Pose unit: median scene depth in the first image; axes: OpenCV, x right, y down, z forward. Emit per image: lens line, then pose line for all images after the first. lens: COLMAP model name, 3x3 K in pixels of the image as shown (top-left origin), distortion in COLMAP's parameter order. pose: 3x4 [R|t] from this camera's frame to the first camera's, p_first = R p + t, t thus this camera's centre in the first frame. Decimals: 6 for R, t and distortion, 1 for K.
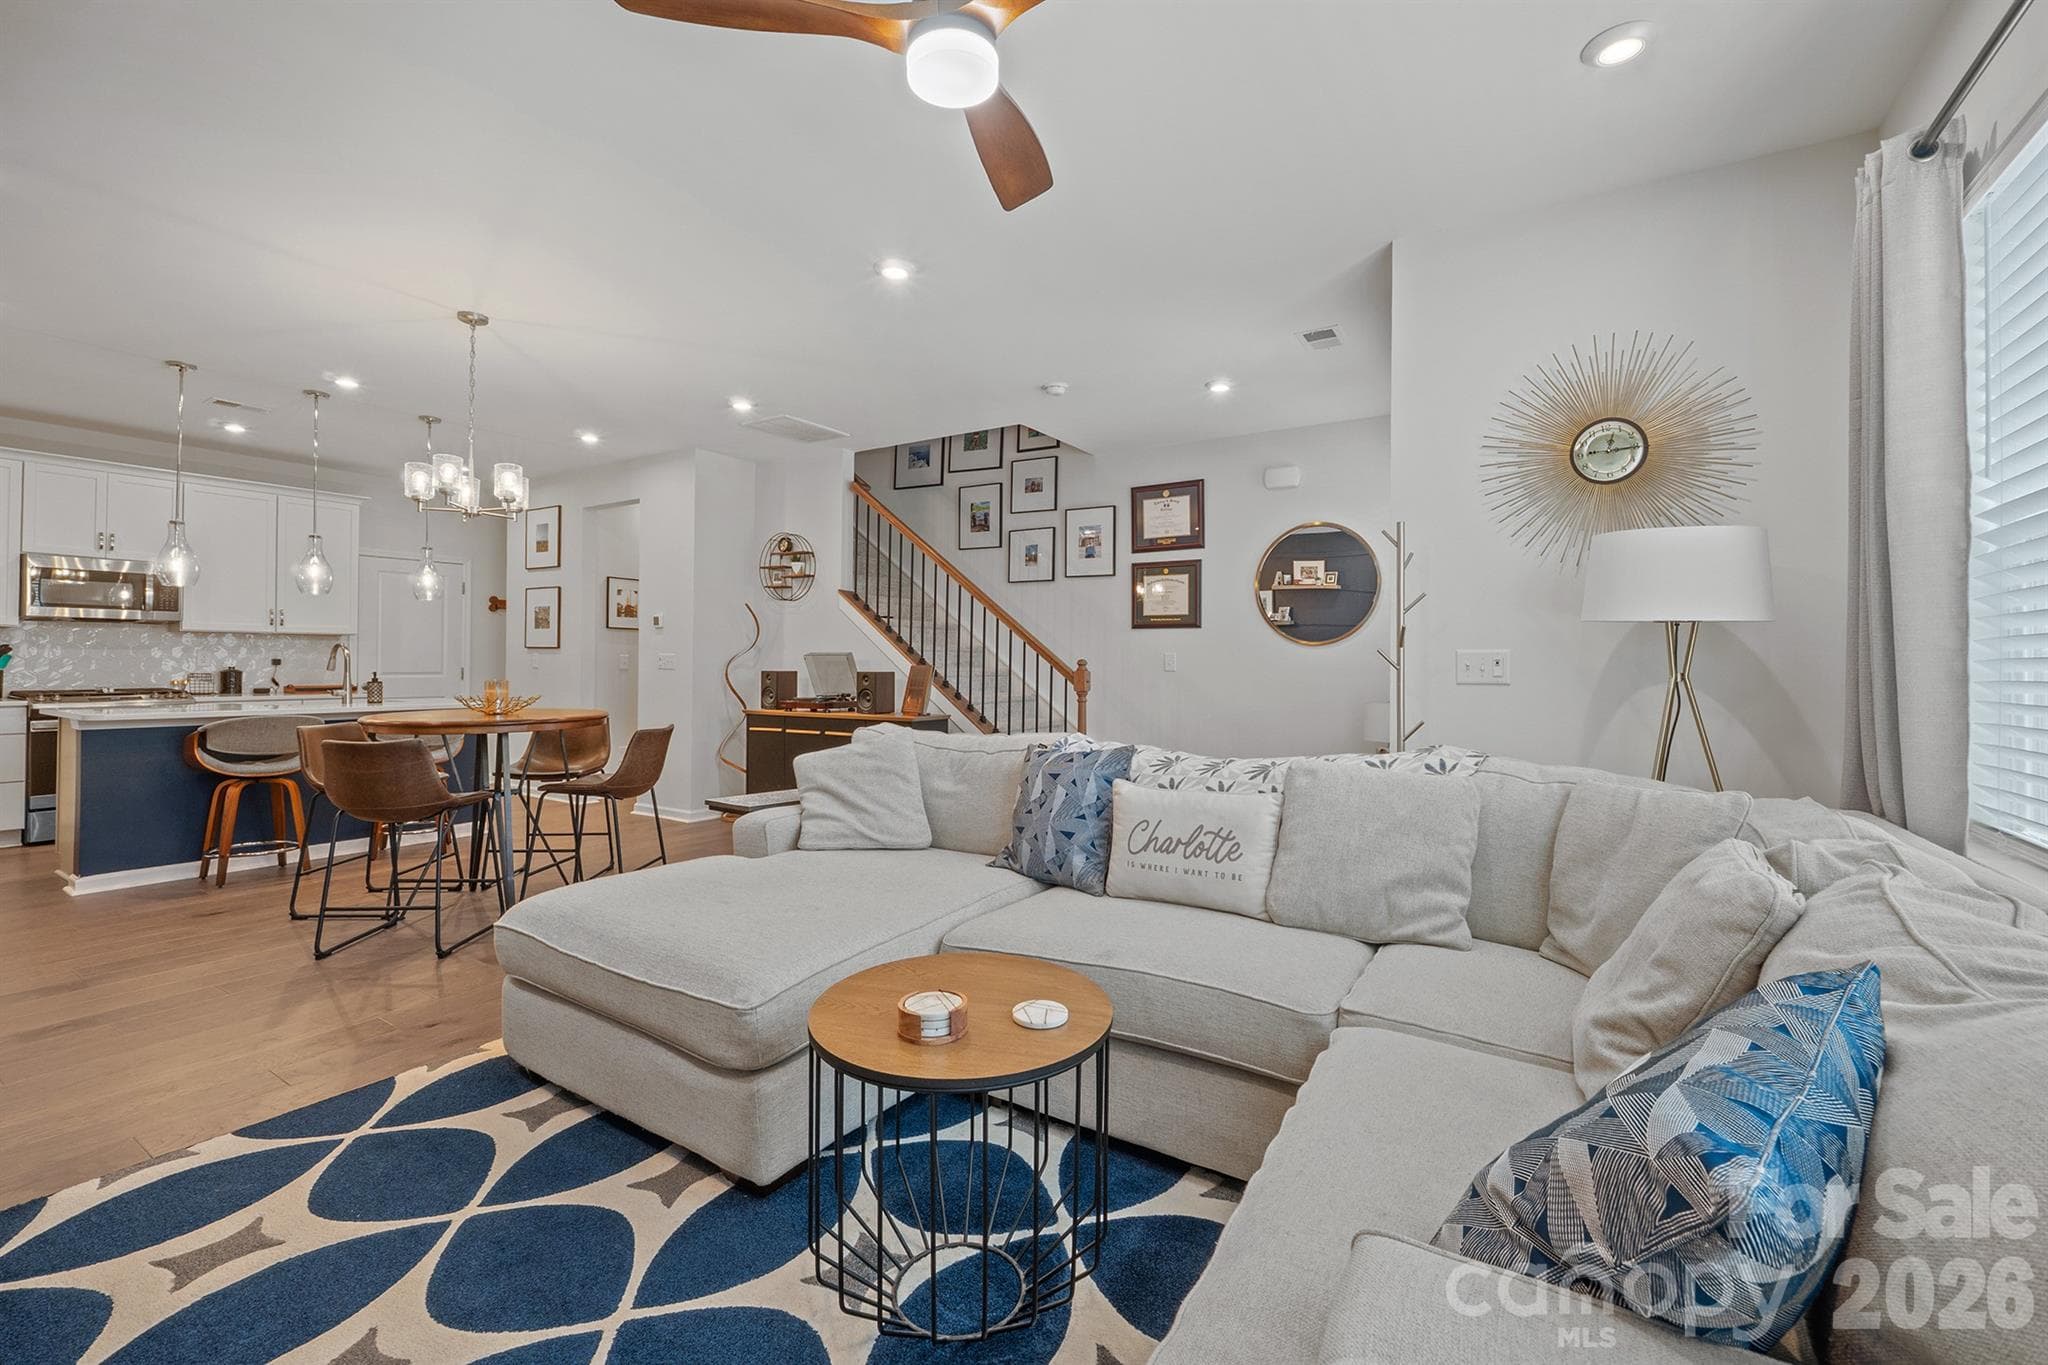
lens RADIAL K [[868.9, 0, 1024.0], [0, 868.9, 682.5], [0, 0, 1]] dist [-0.007515, -0.000390]
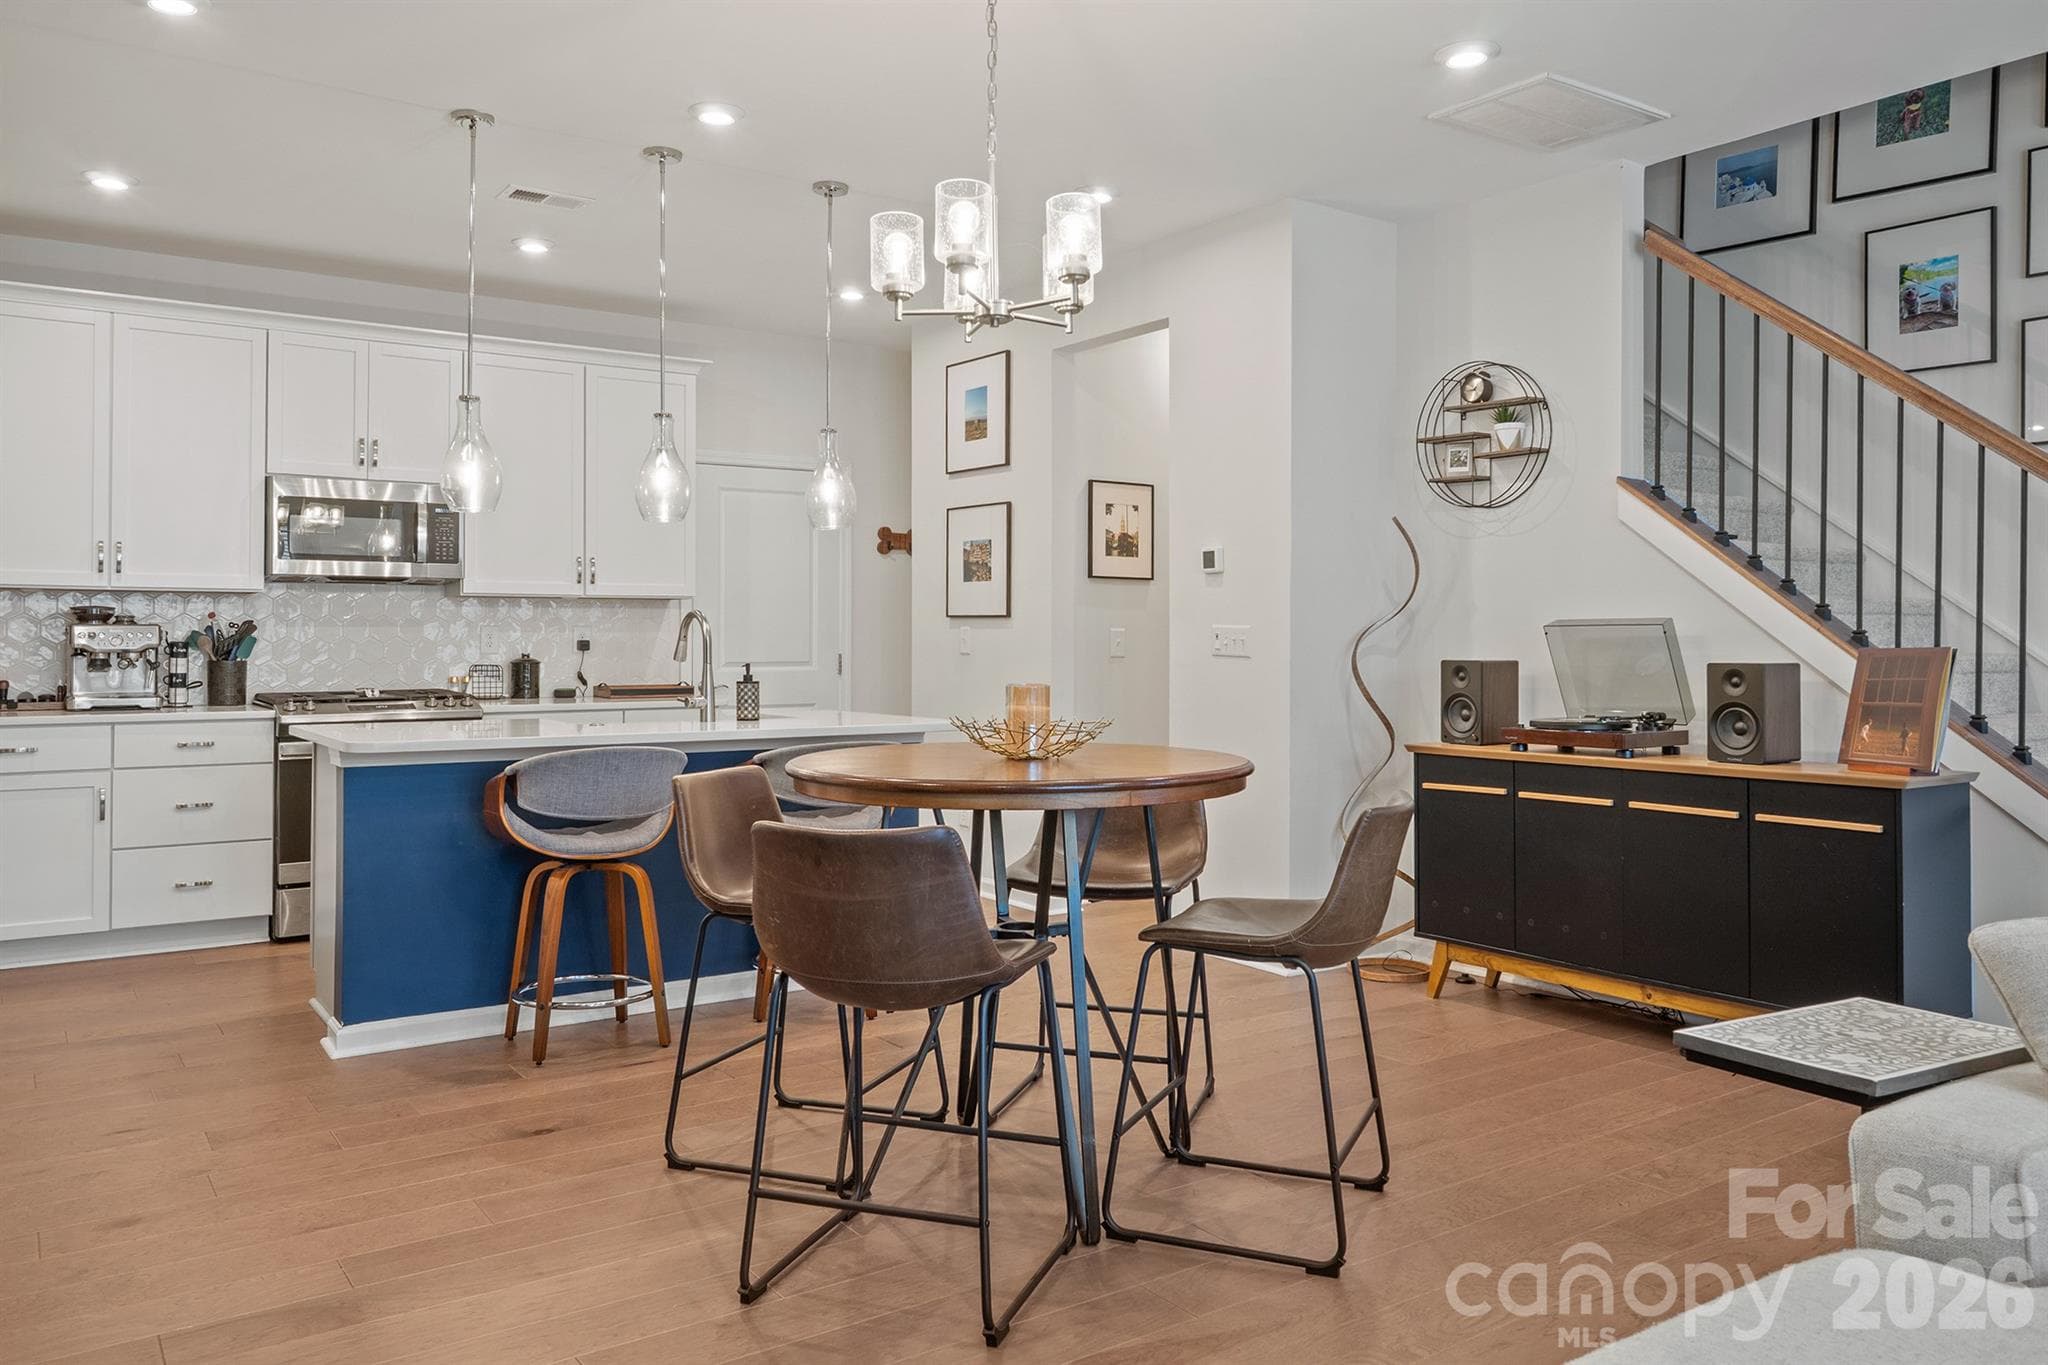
lens RADIAL K [[1531.4, 0, 1023.3], [0, 1531.4, 703.0], [0, 0, 1]] dist [-0.000534, -0.001756]
pose [[0.918723, 0.010223, -0.394771, -0.198048], [-0.003151, 0.999823, 0.018557, -0.005475], [0.394891, -0.015805, 0.918592, 0.173140]]
